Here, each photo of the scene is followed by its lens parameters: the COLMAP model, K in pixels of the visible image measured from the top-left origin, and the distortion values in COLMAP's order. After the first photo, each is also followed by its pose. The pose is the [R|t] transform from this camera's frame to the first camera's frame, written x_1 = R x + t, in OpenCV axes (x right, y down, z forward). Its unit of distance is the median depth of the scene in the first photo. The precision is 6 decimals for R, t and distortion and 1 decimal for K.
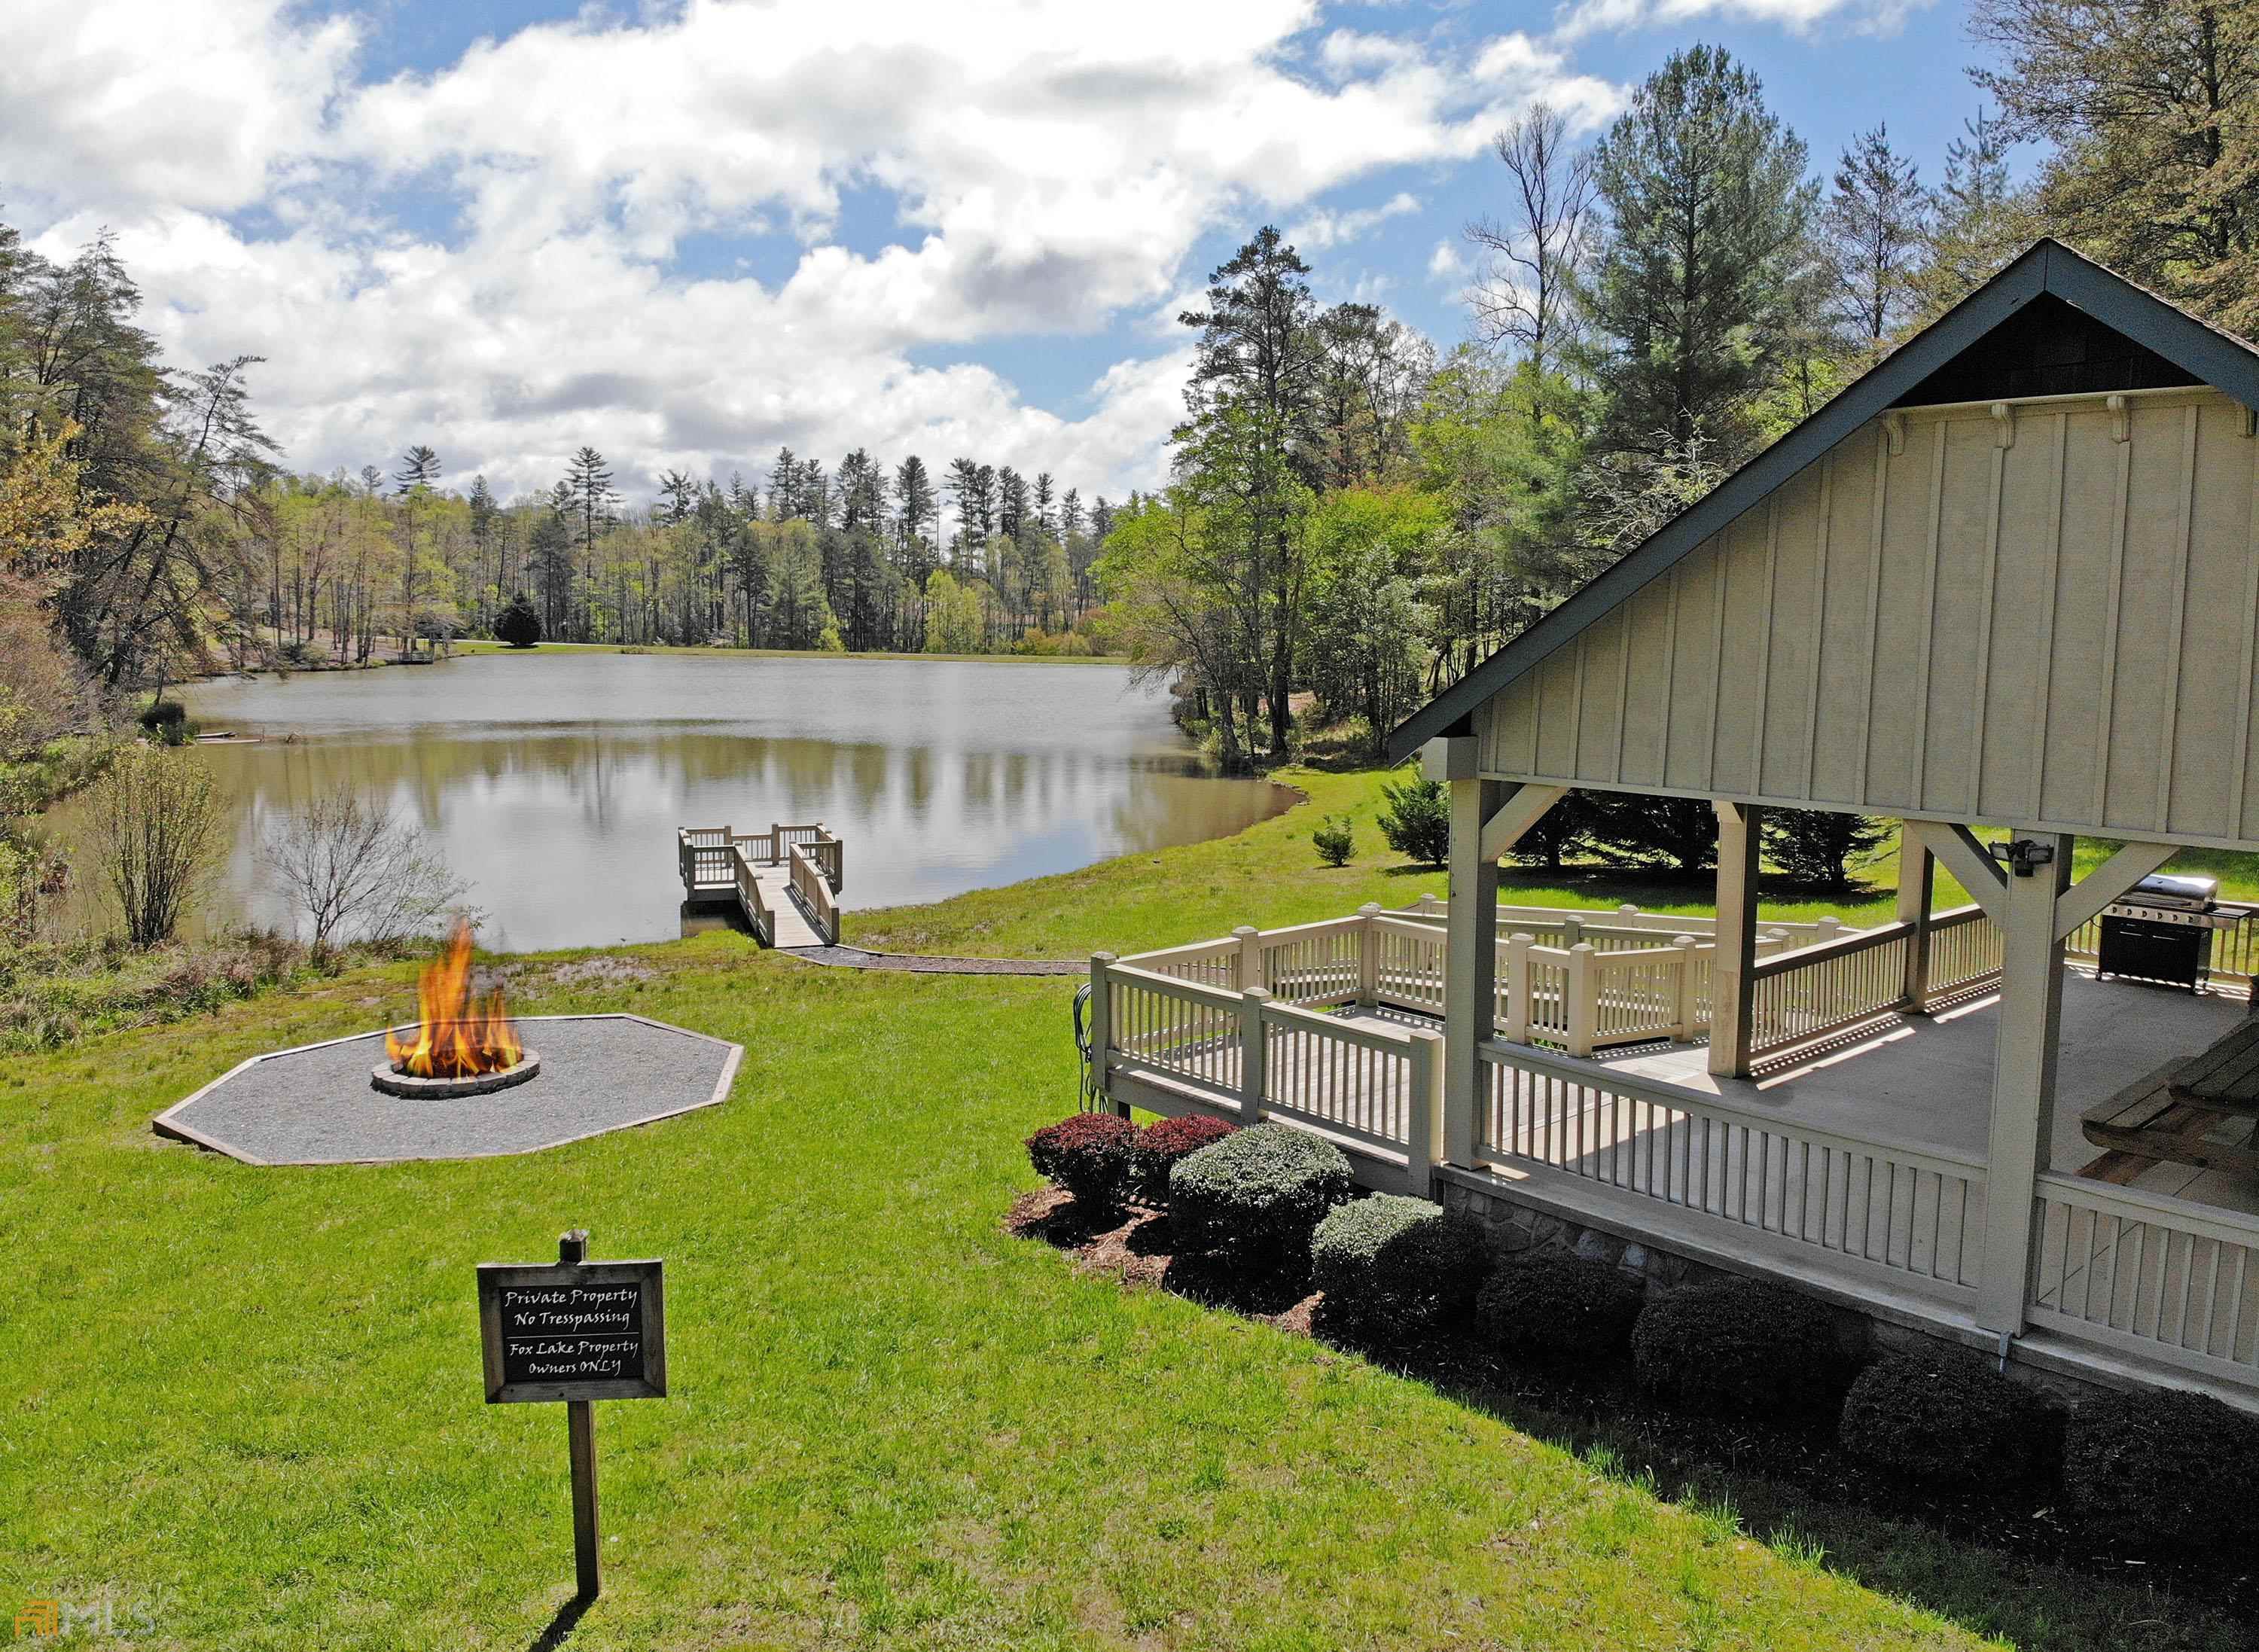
lens RADIAL K [[1624.0, 0, 1165.1], [0, 1624.0, 884.1], [0, 0, 1]] dist [0.078492, -0.165854]
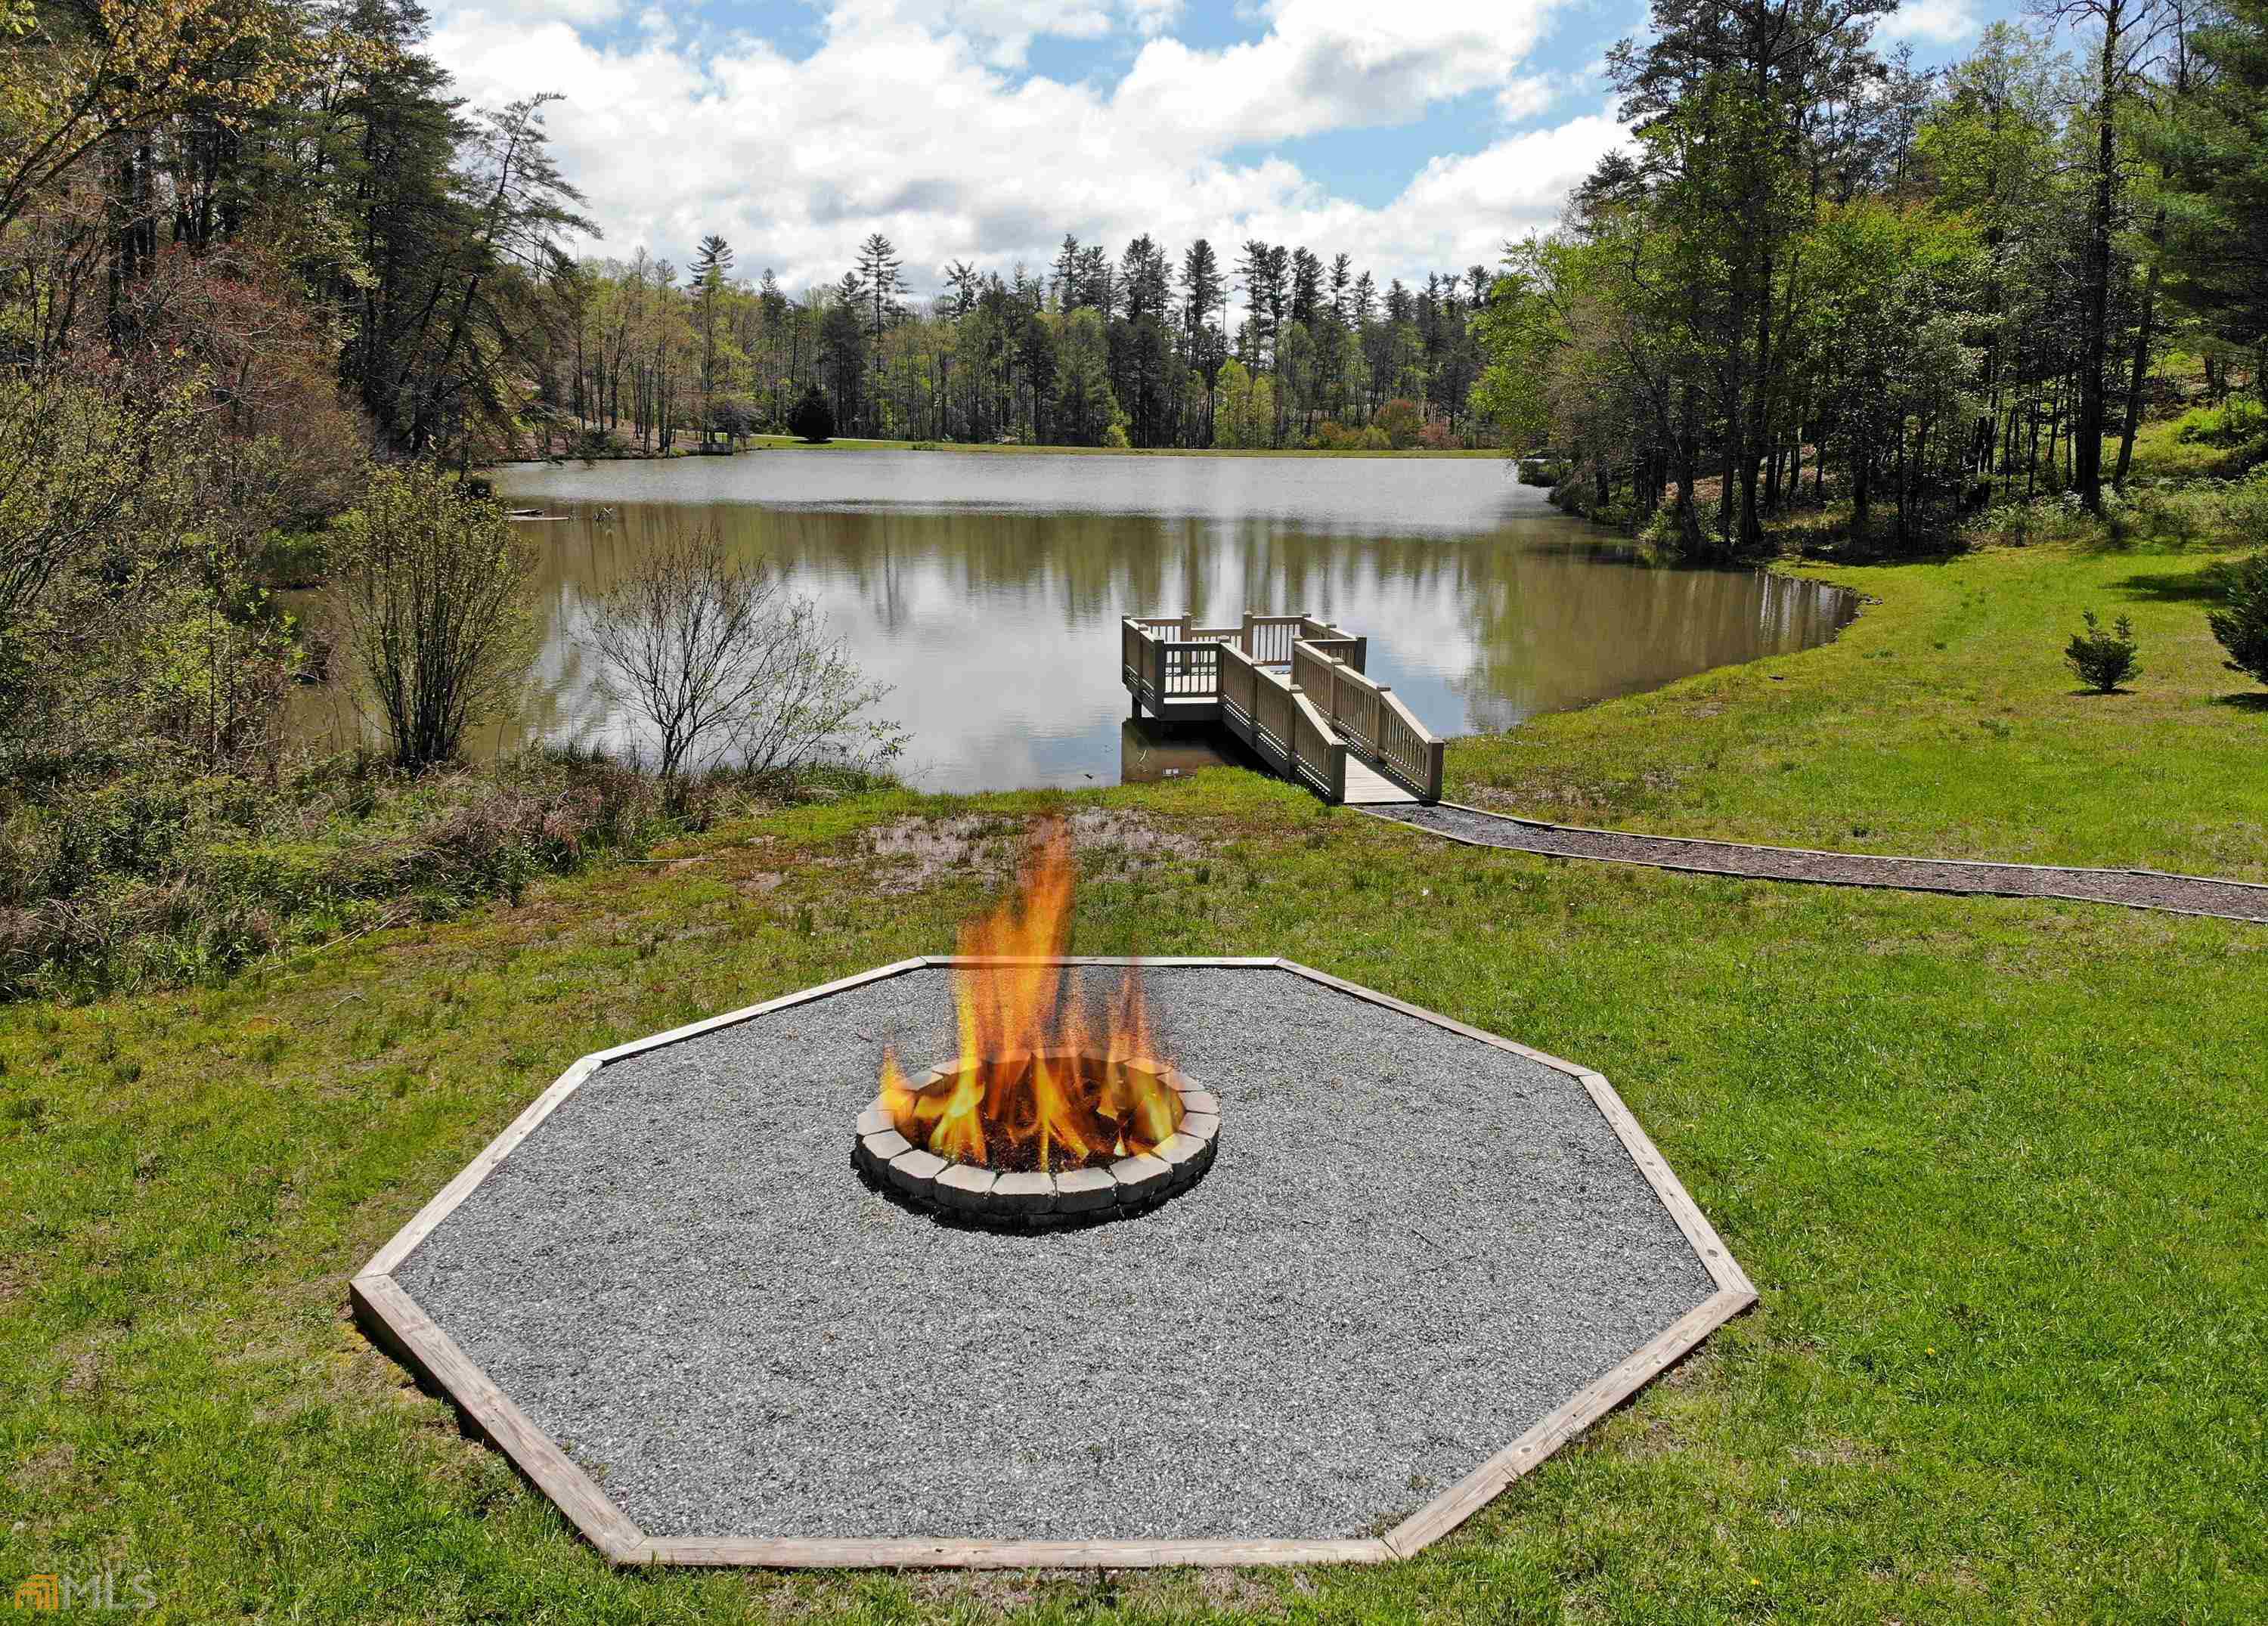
lens RADIAL K [[1600.7, 0, 1134.0], [0, 1600.7, 813.0], [0, 0, 1]] dist [0.216563, -0.366032]
pose [[0.984961, 0.036882, -0.168793, -0.035923], [-0.024326, 0.996822, 0.075860, -0.000476], [0.171054, -0.070613, 0.982728, 0.063046]]
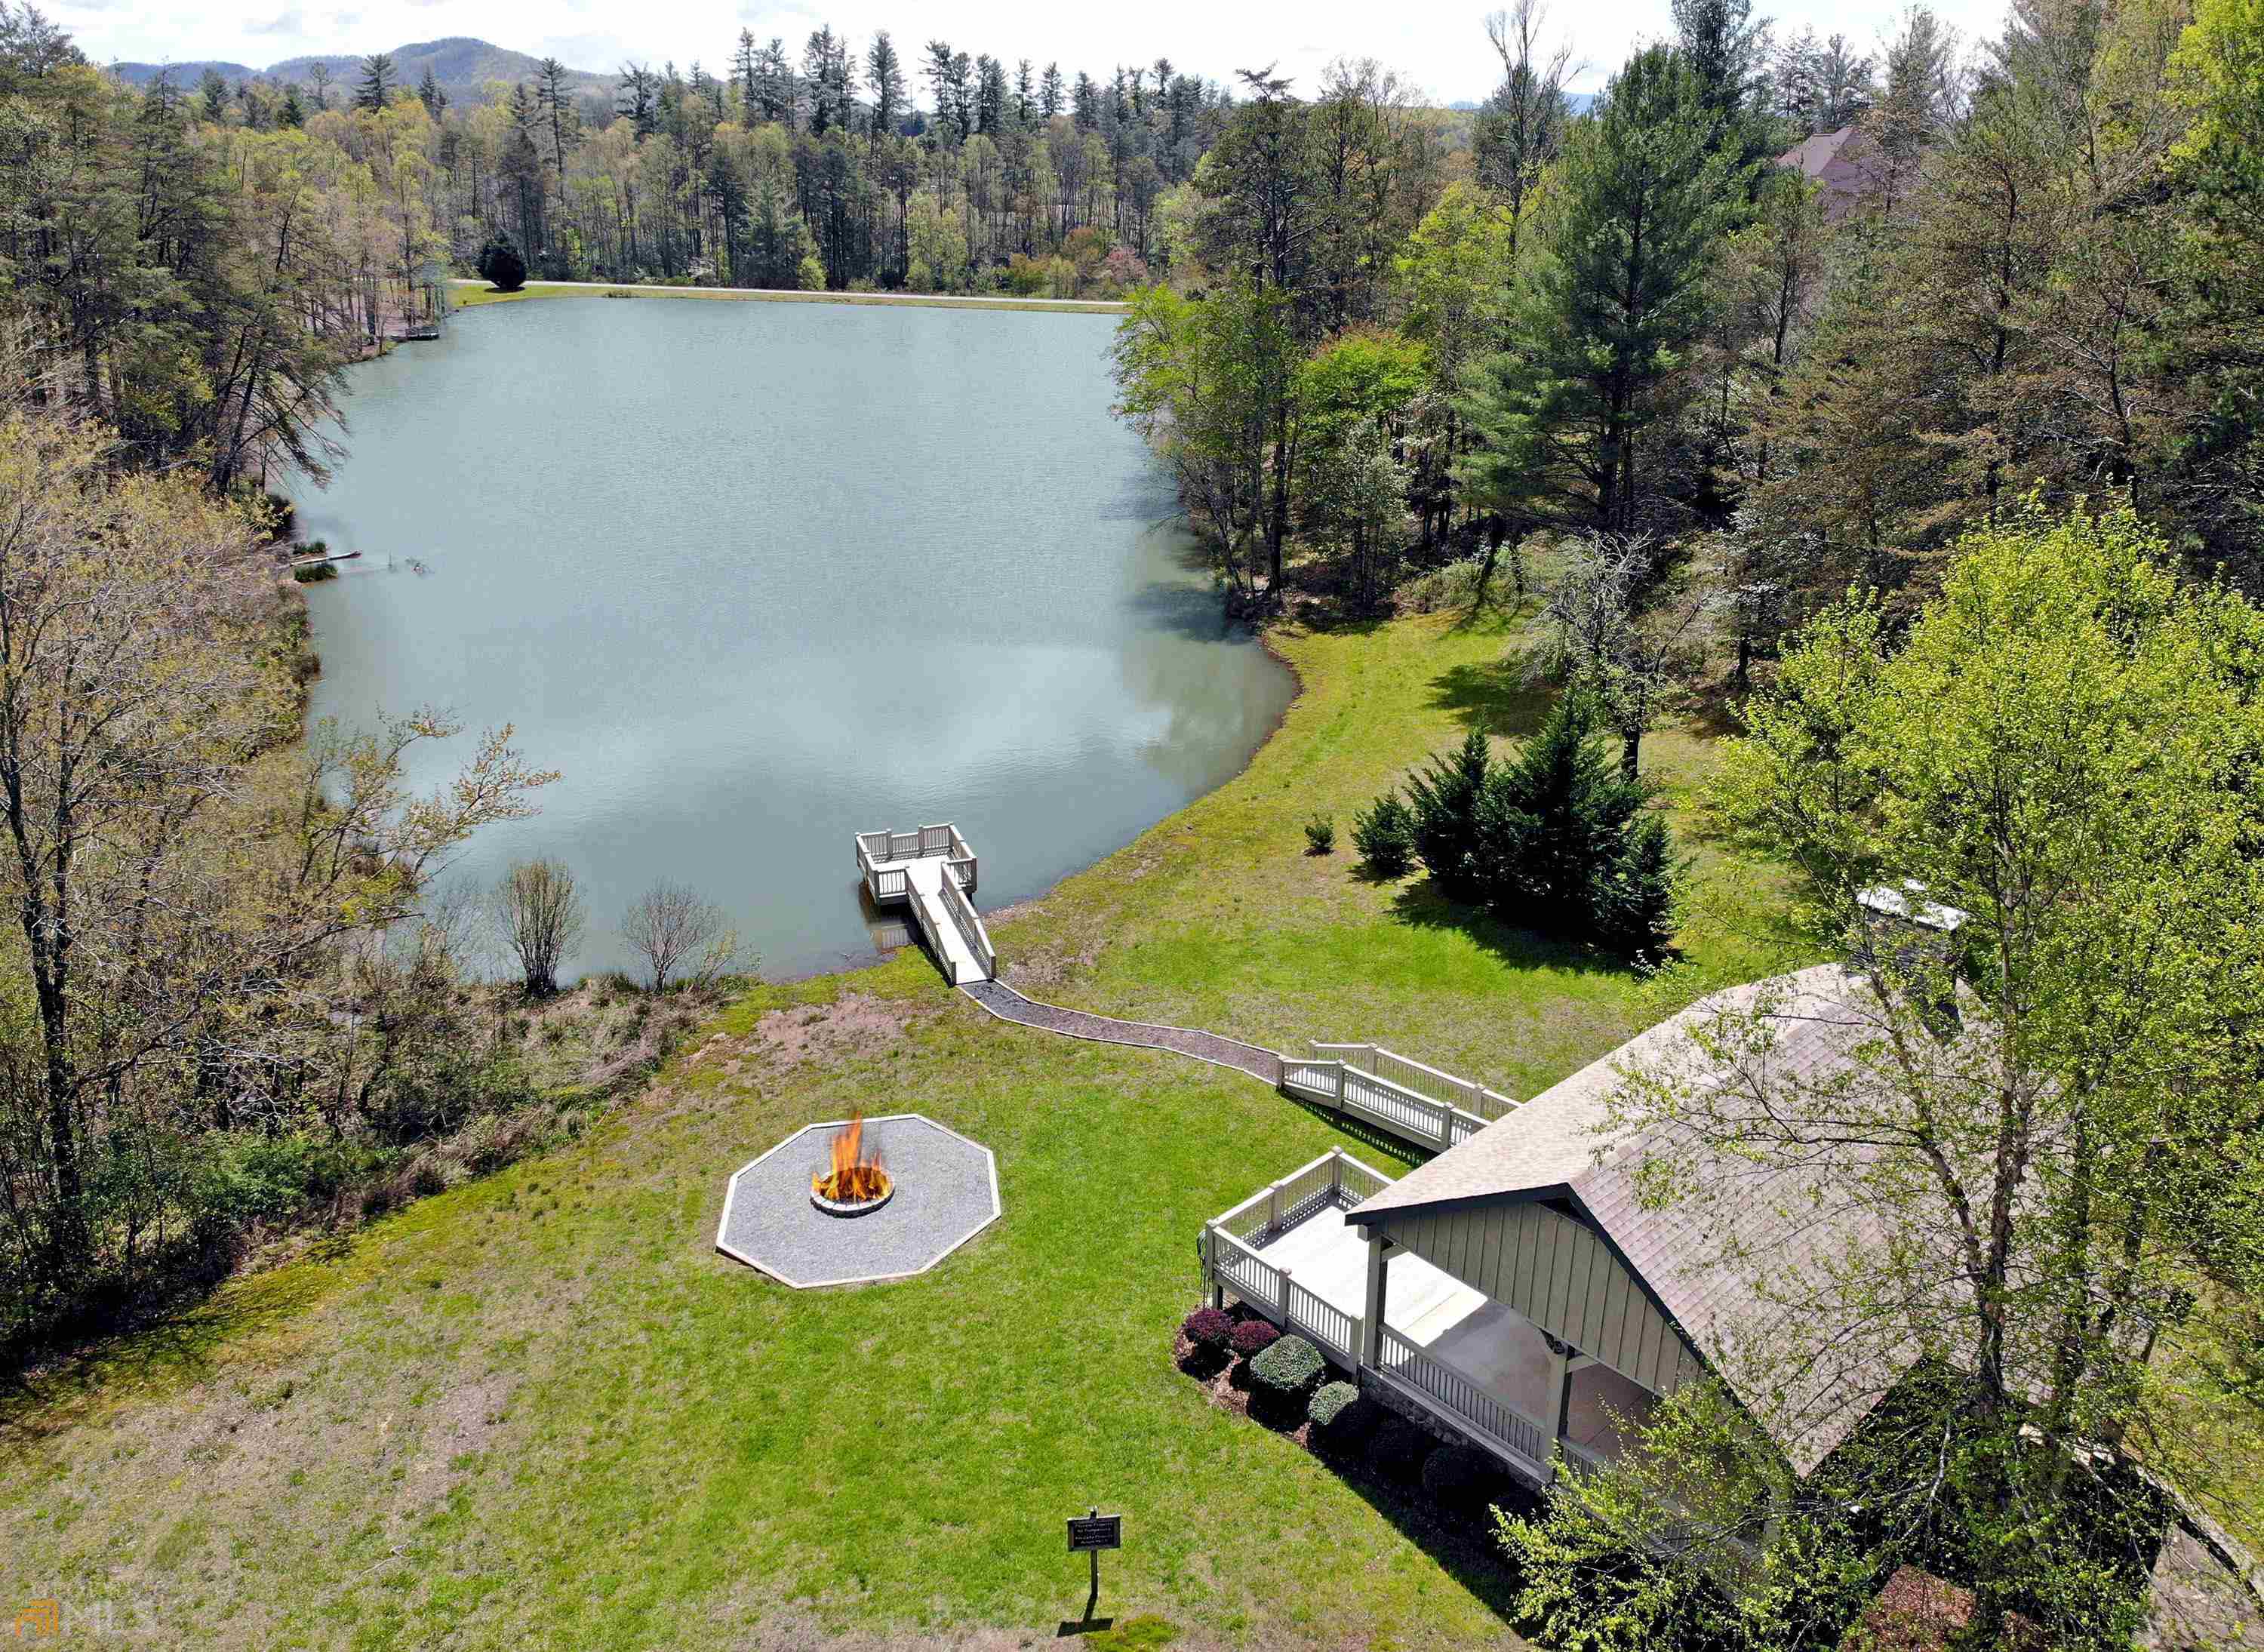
lens RADIAL K [[1627.6, 0, 1167.7], [0, 1627.6, 884.3], [0, 0, 1]] dist [0.078492, -0.165854]
pose [[0.999878, -0.001731, 0.015525, -0.010386], [-0.002435, 0.964421, 0.264361, -0.077419], [-0.015430, -0.264366, 0.964299, -0.077749]]
